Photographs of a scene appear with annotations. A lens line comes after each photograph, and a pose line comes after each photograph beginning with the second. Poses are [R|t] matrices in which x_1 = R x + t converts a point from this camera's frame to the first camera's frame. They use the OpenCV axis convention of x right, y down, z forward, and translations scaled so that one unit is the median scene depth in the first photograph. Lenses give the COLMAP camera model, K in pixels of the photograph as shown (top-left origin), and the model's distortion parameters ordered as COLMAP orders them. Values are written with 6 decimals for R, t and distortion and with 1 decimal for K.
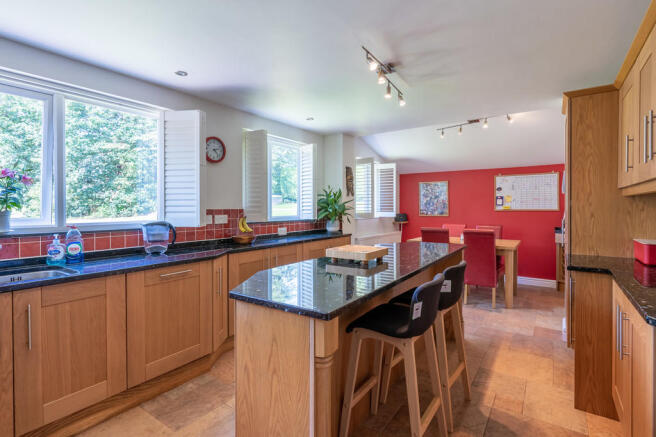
lens RADIAL K [[319.7, 0, 327.3], [0, 319.7, 213.2], [0, 0, 1]] dist [0.001806, -0.000053]
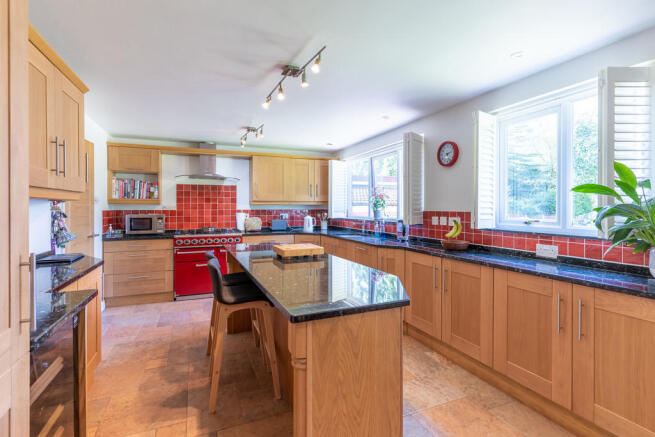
lens RADIAL K [[319.2, 0, 327.2], [0, 319.2, 212.8], [0, 0, 1]] dist [0.001806, -0.000053]
pose [[-0.534787, 0.010044, -0.844927, 0.723945], [-0.022986, 0.999386, 0.026429, -0.025758], [0.844674, 0.033555, -0.534228, 1.223769]]
